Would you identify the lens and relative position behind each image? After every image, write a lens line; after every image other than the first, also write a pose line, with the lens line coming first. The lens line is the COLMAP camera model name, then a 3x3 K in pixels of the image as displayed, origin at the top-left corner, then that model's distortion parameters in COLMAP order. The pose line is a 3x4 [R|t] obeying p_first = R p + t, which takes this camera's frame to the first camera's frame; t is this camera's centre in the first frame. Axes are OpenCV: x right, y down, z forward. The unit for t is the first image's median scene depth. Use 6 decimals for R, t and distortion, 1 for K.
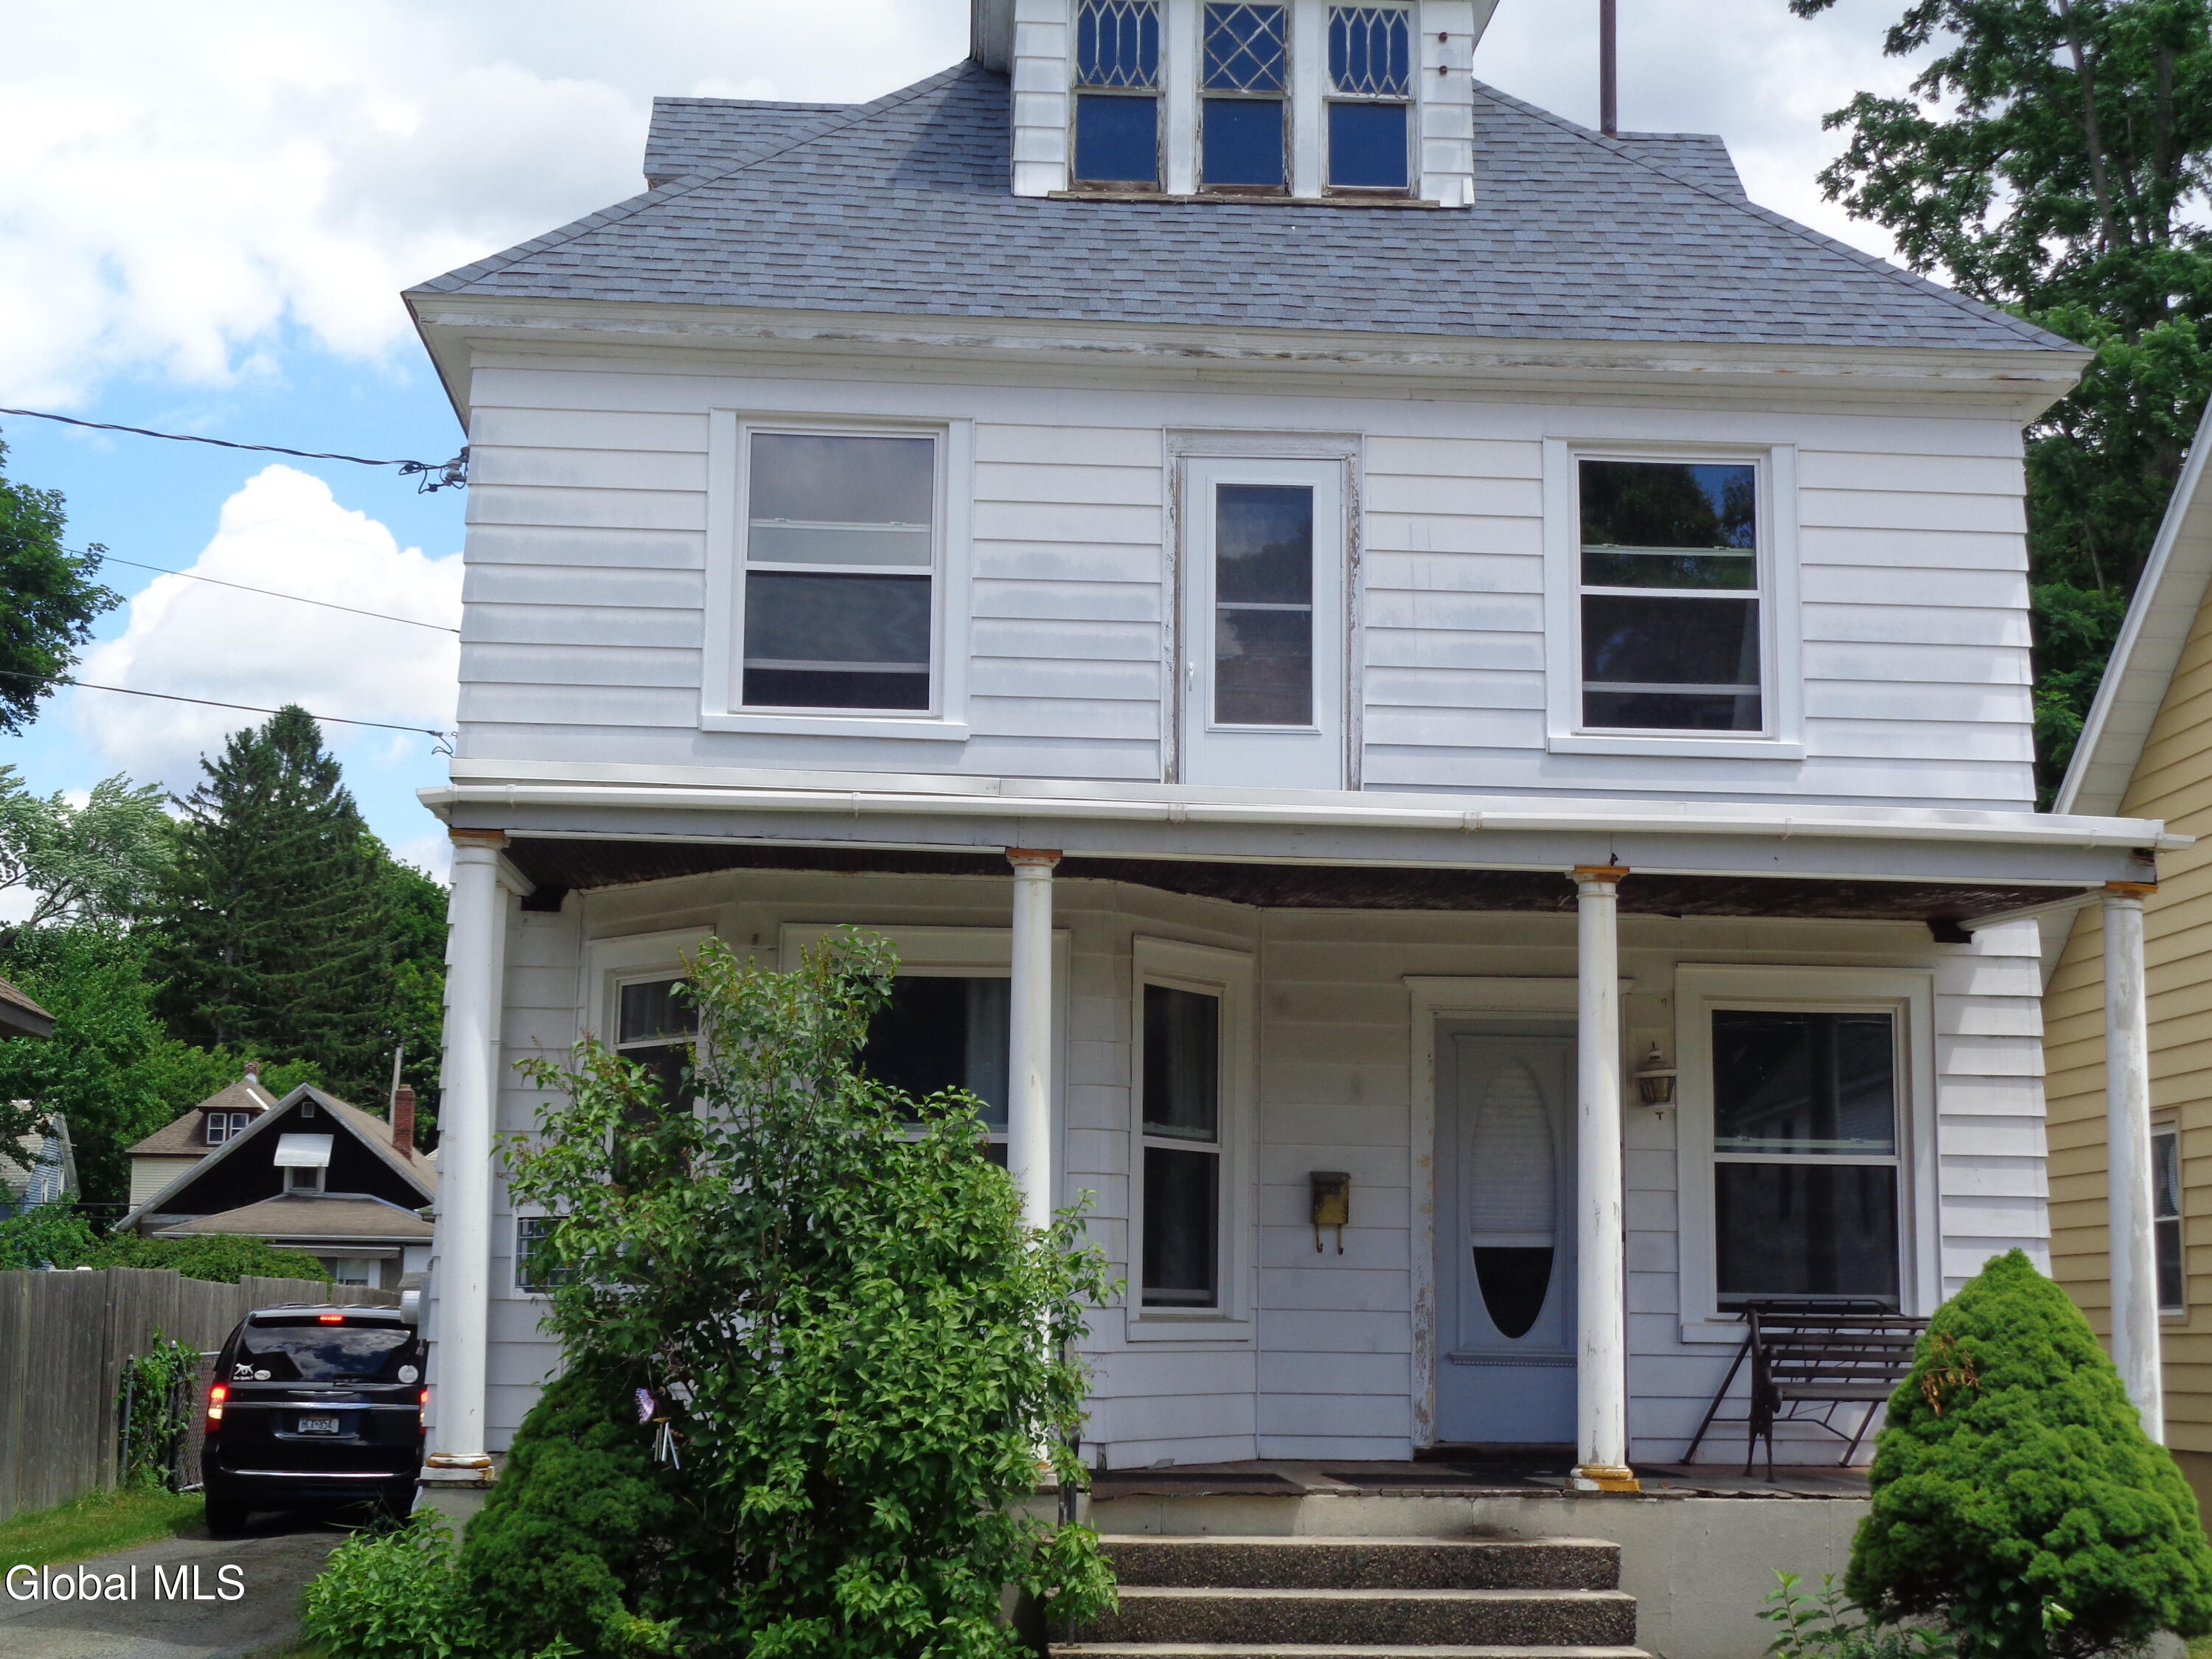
lens RADIAL K [[3301.1, 0, 1105.1], [0, 3301.1, 839.1], [0, 0, 1]] dist [0.005130, 0.000000]
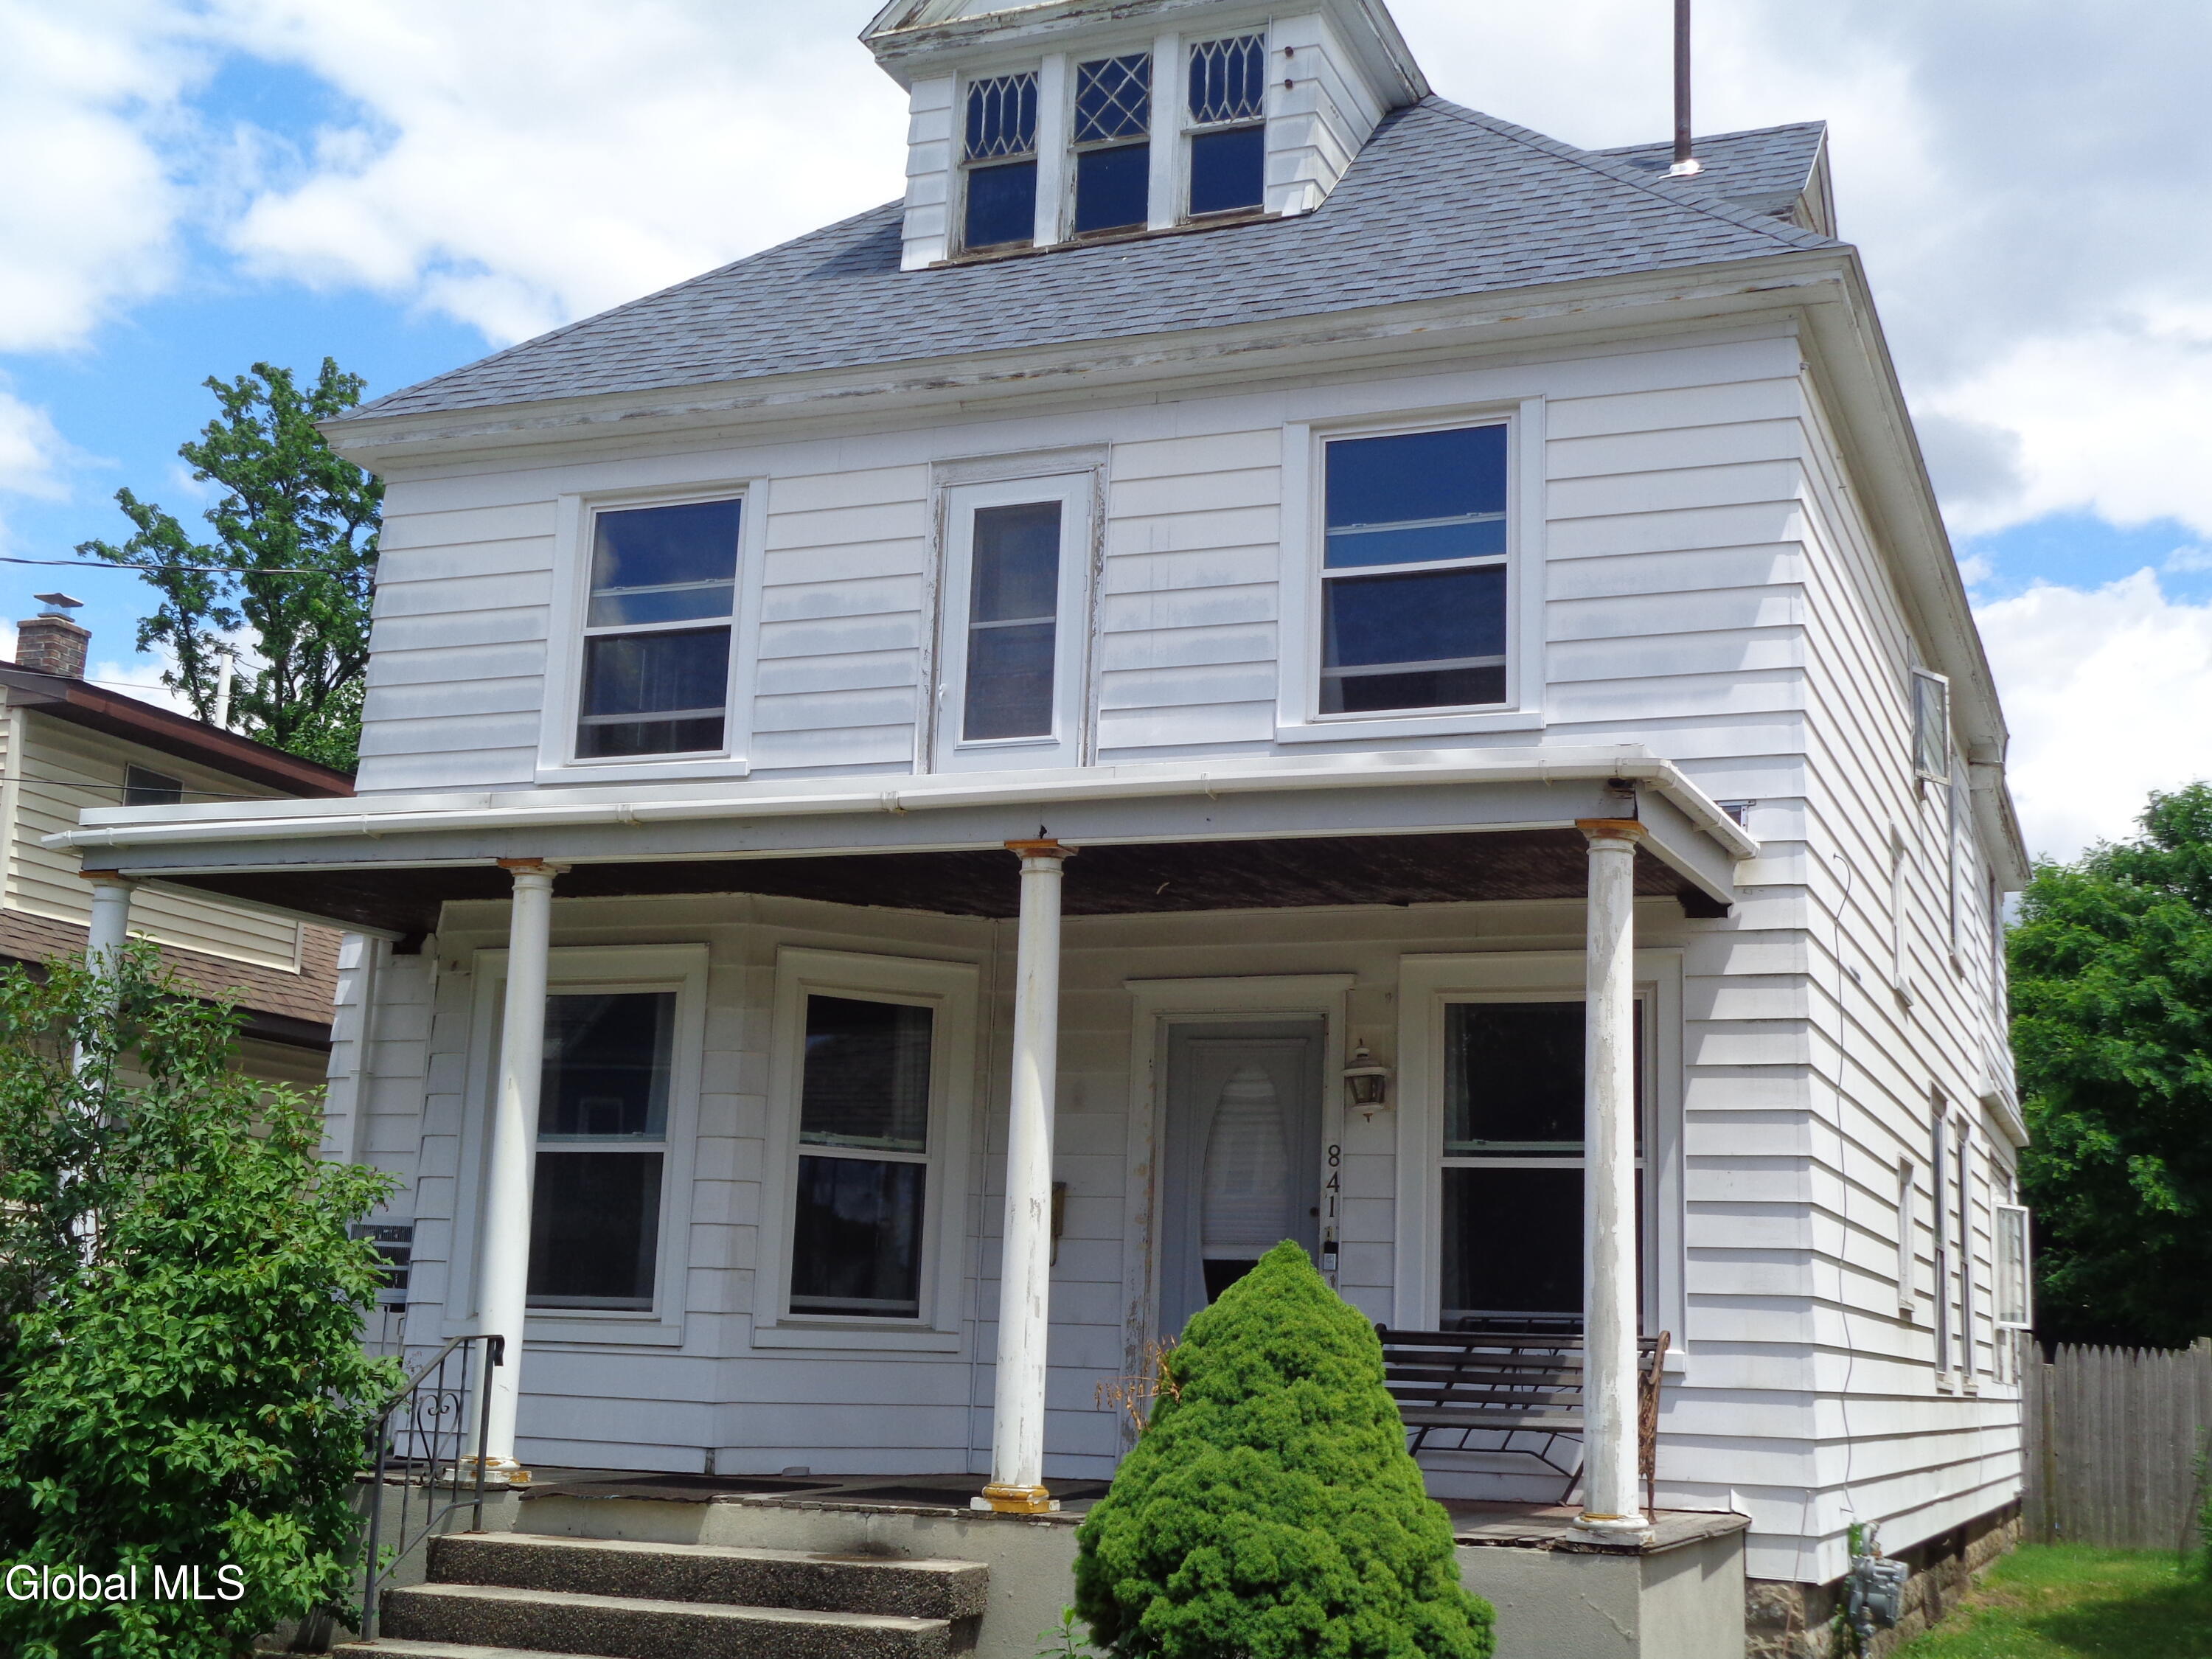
lens RADIAL K [[2715.0, 0, 1108.1], [0, 2715.0, 812.6], [0, 0, 1]] dist [-0.009310, 0.000000]
pose [[0.899407, -0.070300, -0.431422, 0.431091], [0.043957, 0.996525, -0.070745, 0.047927], [0.434897, 0.044665, 0.899372, 0.268102]]
